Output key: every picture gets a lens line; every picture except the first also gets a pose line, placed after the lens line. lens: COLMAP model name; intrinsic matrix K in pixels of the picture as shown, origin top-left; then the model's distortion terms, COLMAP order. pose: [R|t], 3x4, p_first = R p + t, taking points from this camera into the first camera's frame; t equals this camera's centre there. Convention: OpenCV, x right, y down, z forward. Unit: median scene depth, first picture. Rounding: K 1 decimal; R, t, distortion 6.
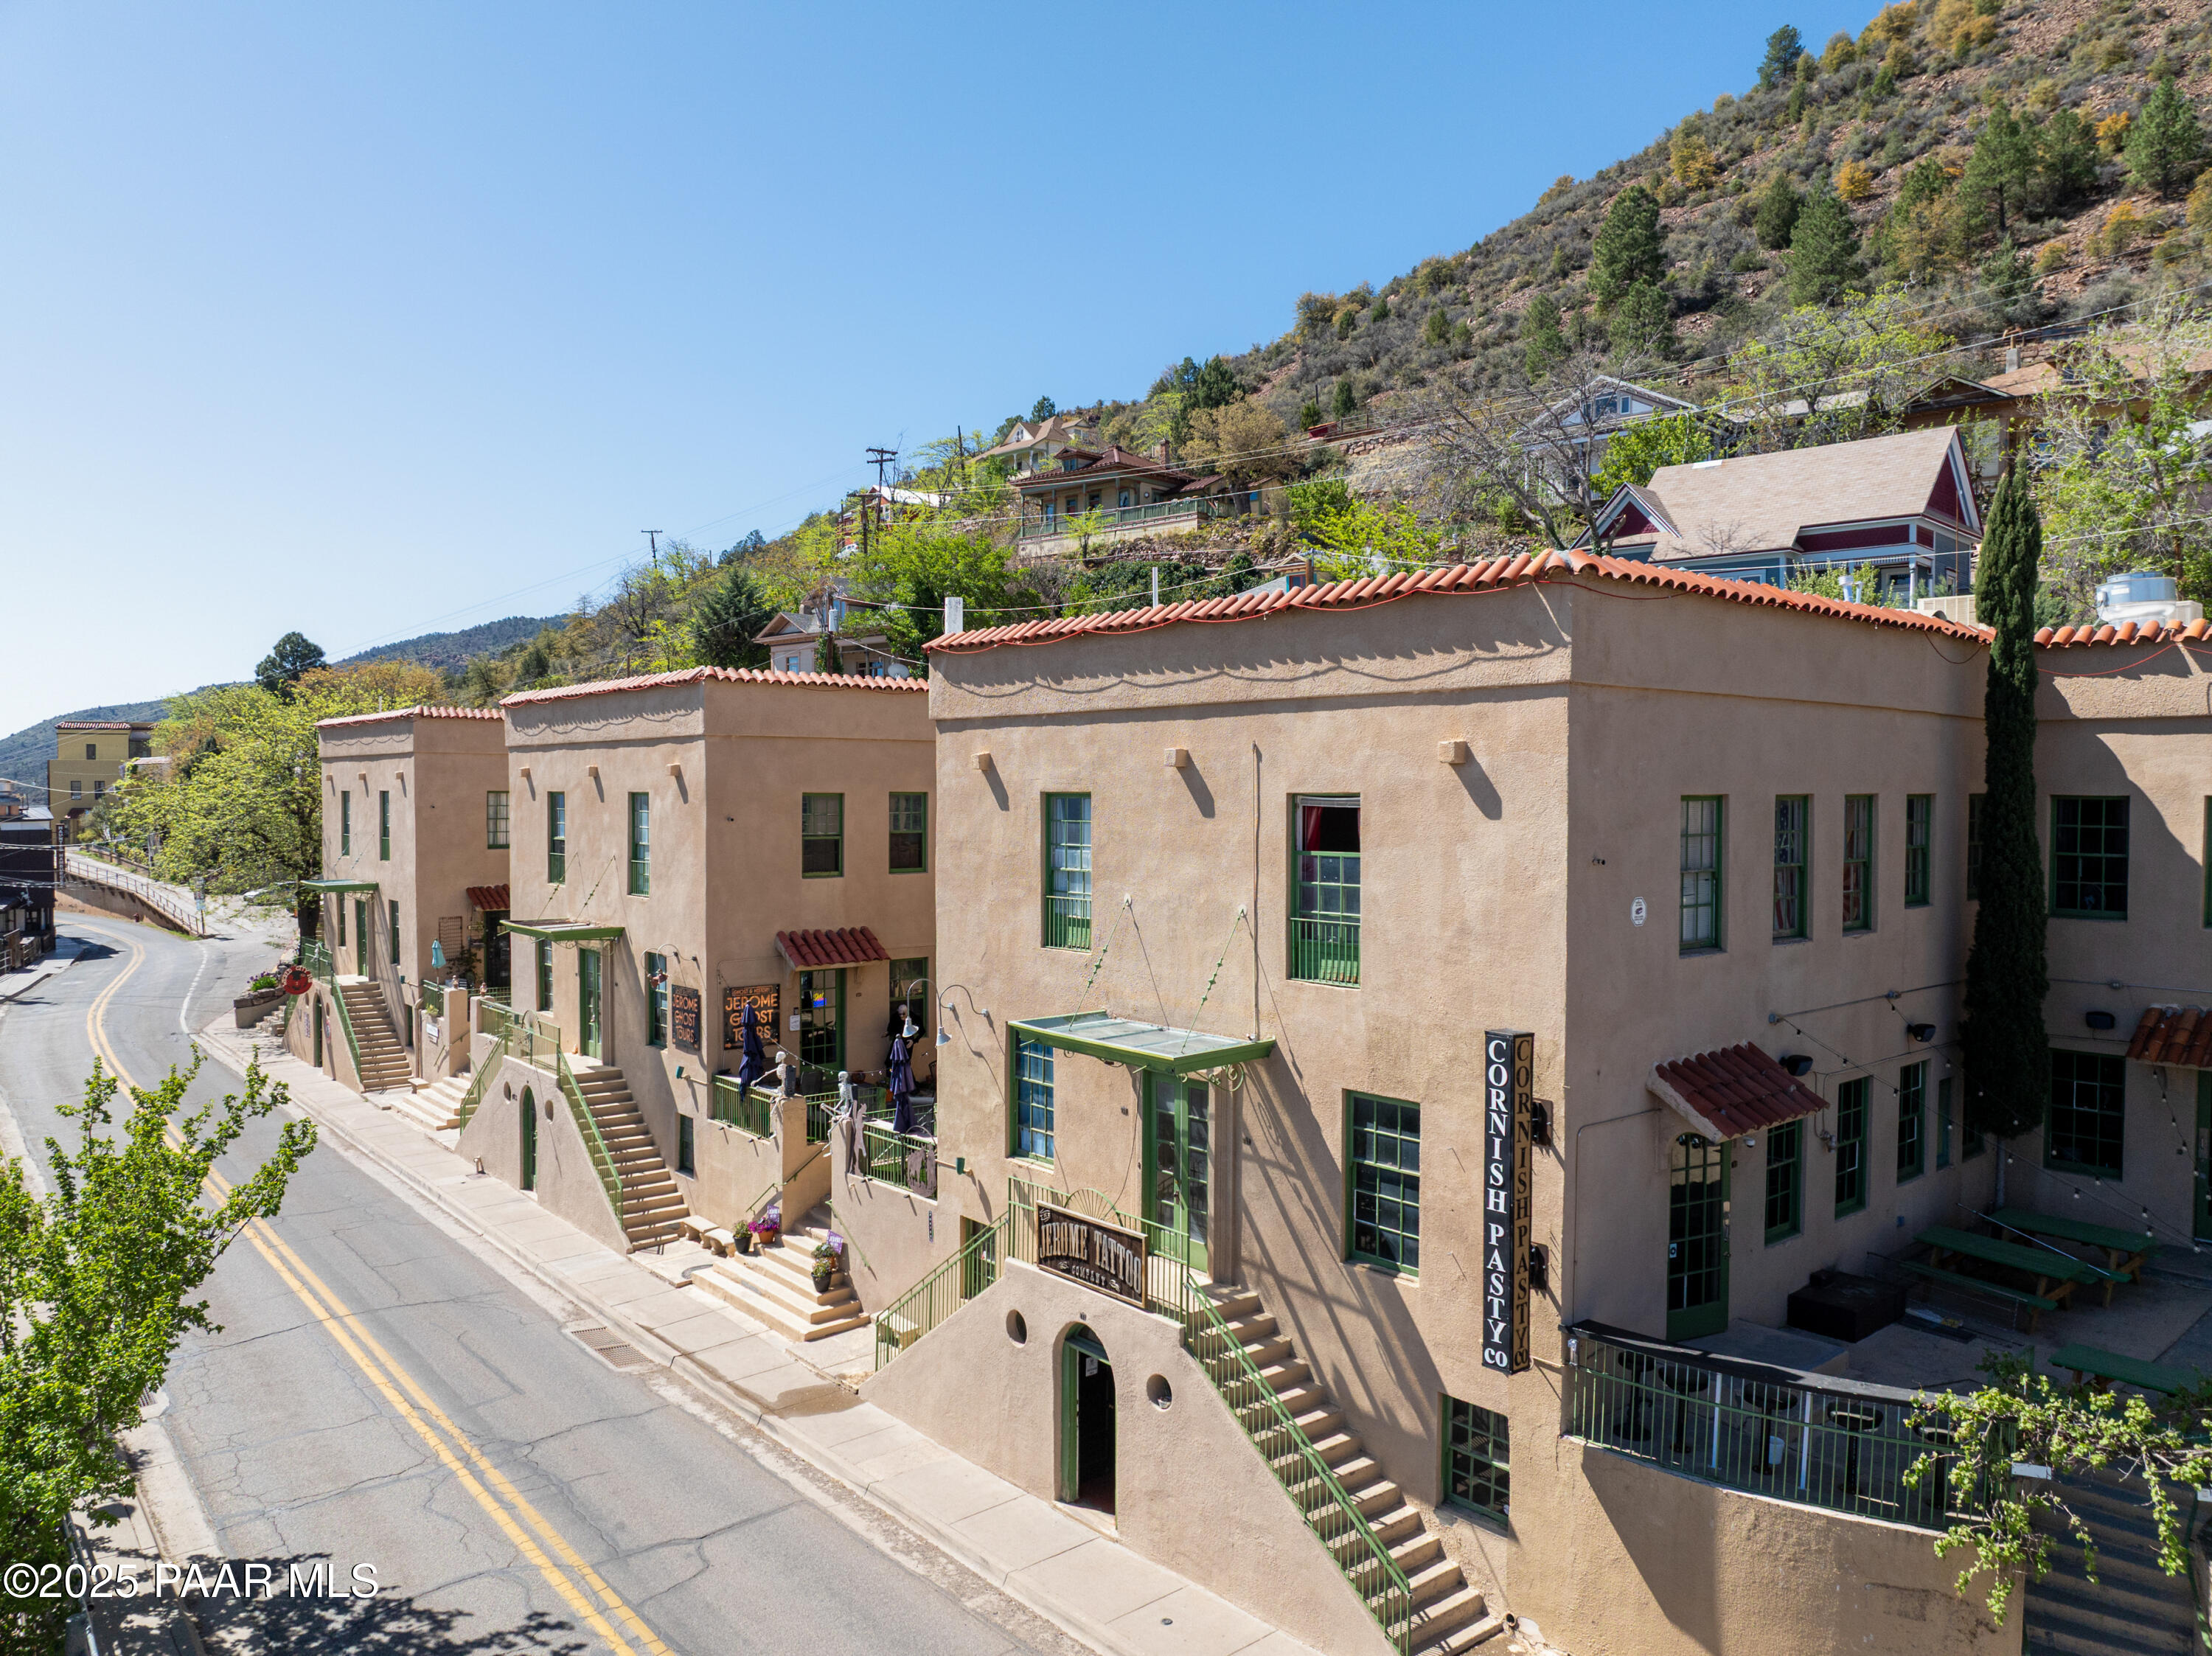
lens RADIAL K [[1567.5, 0, 1109.9], [0, 1567.5, 827.5], [0, 0, 1]] dist [-0.043178, 0.010816]
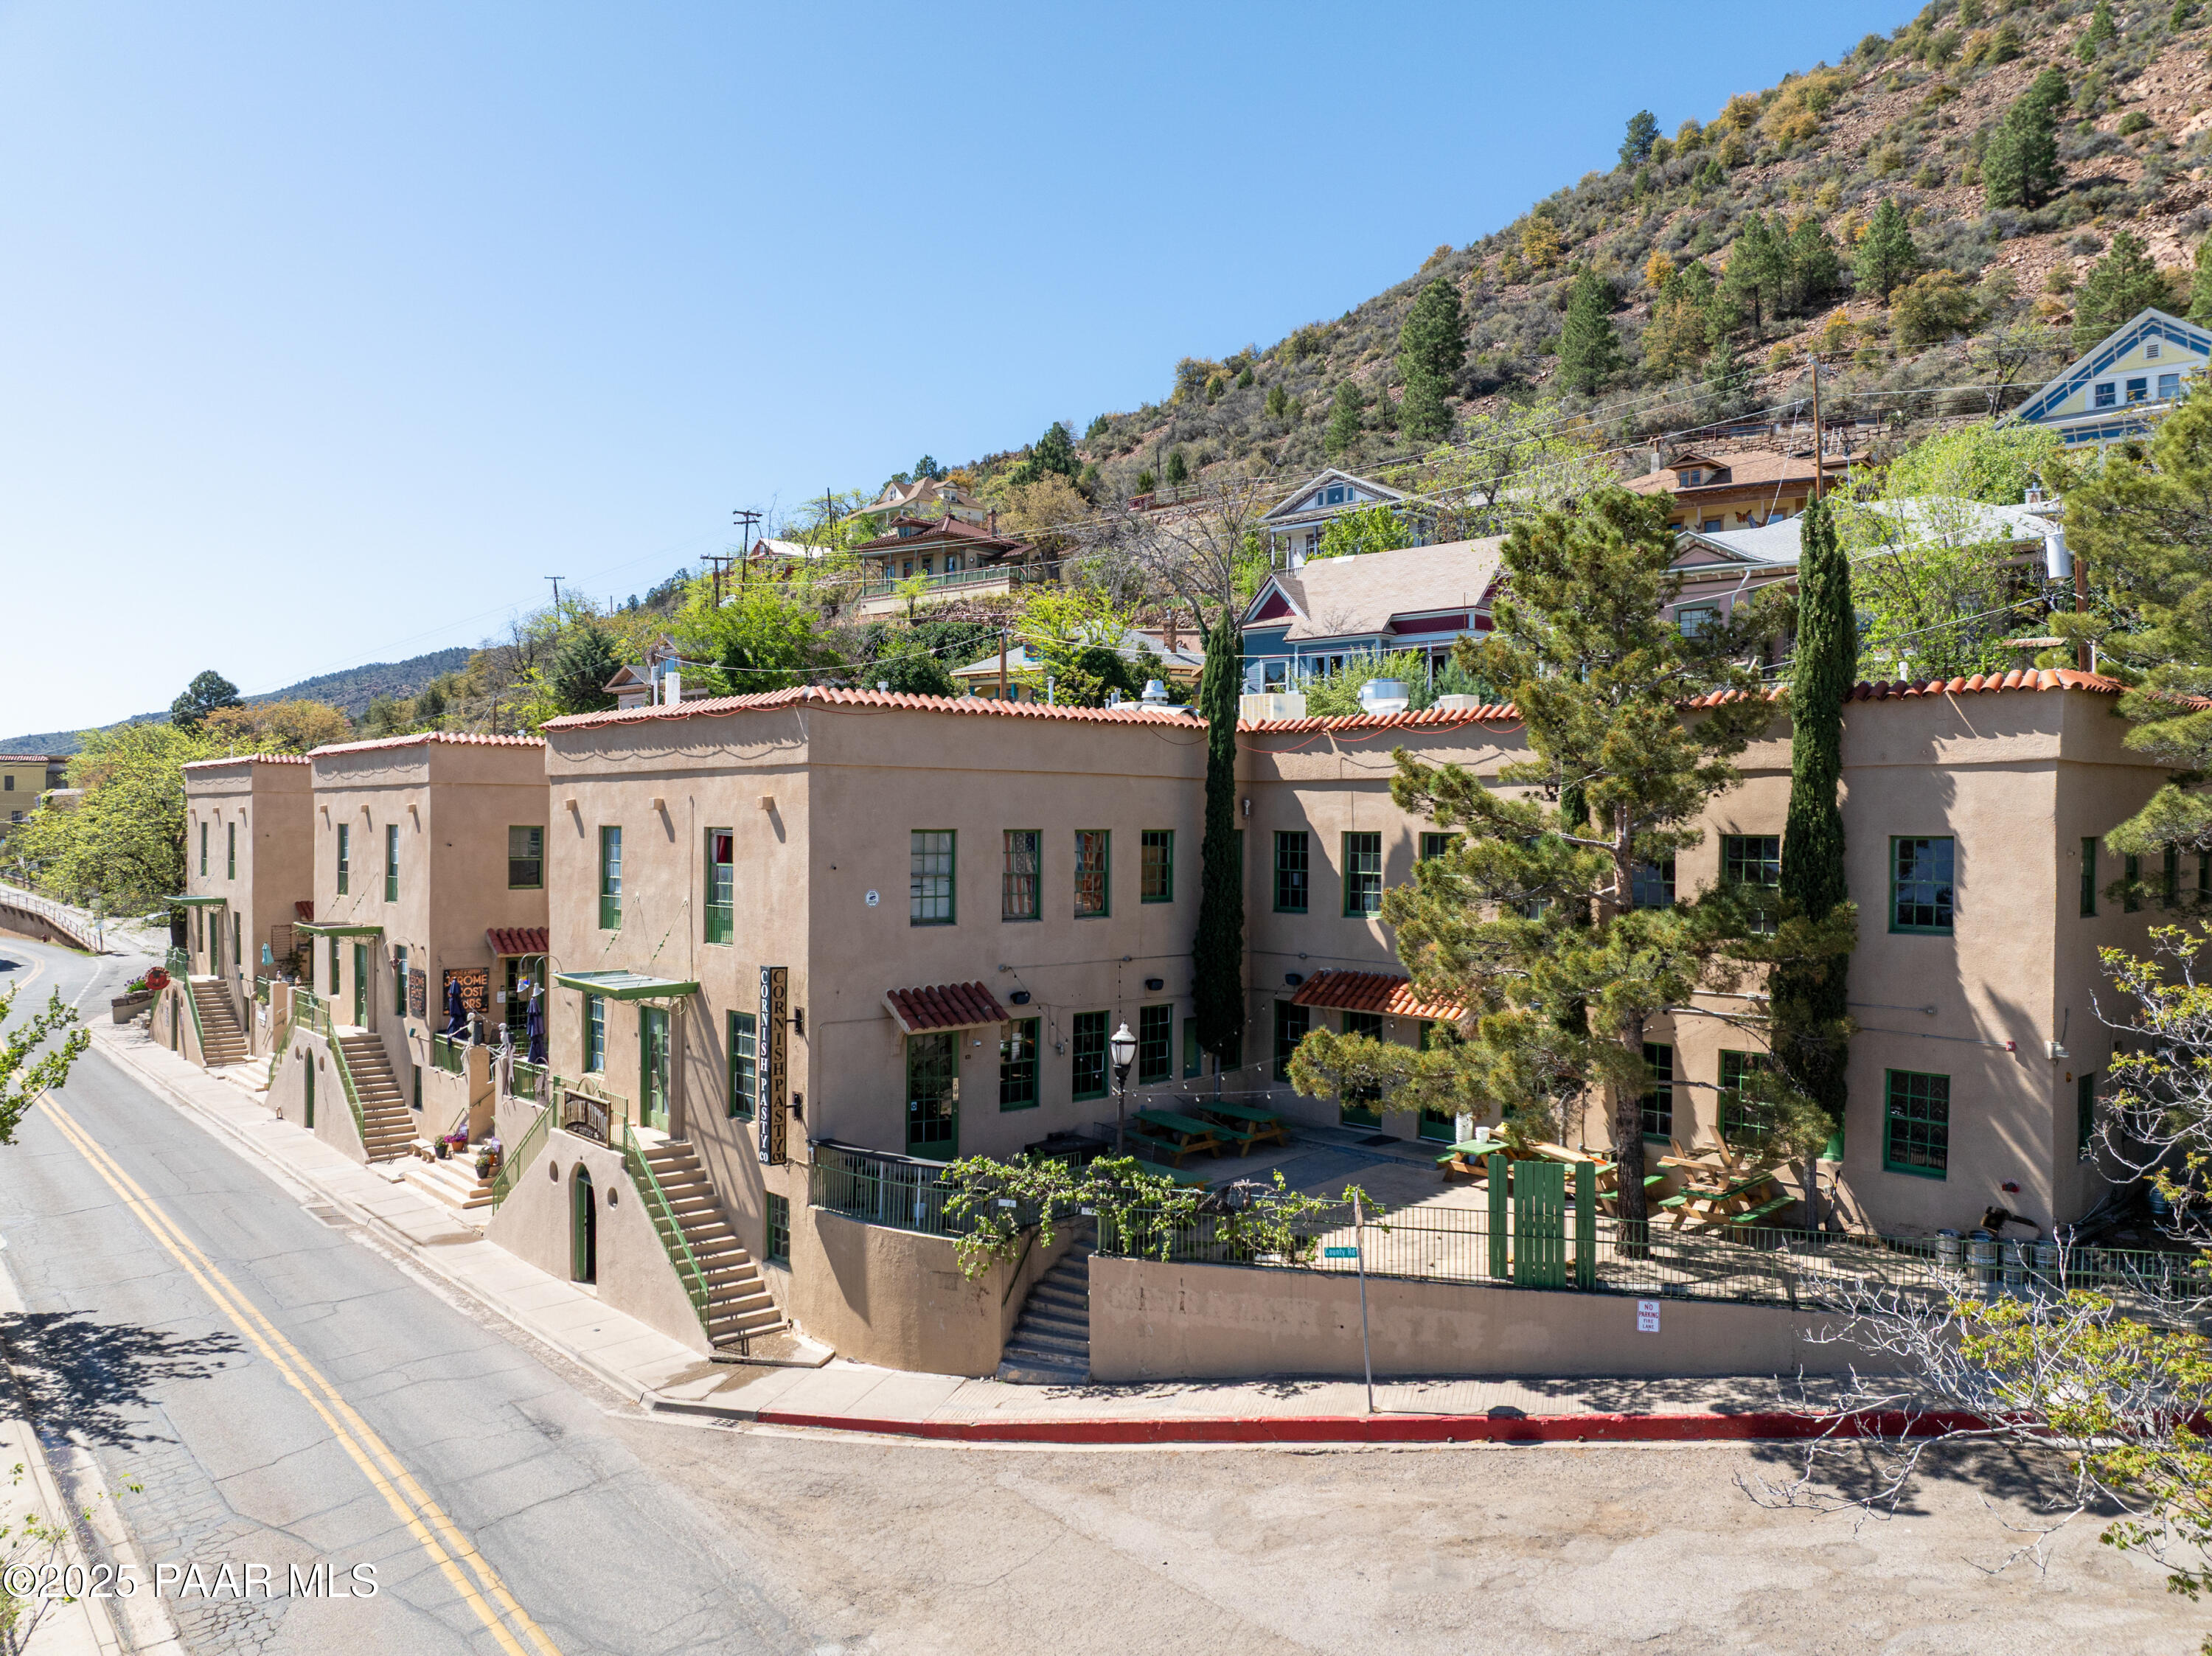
lens RADIAL K [[1567.5, 0, 1109.9], [0, 1567.5, 827.5], [0, 0, 1]] dist [-0.043178, 0.010816]
pose [[0.999461, 0.004676, 0.032488, 0.182470], [-0.003951, 0.999742, -0.022346, 0.004895], [-0.032585, 0.022206, 0.999222, -0.235257]]
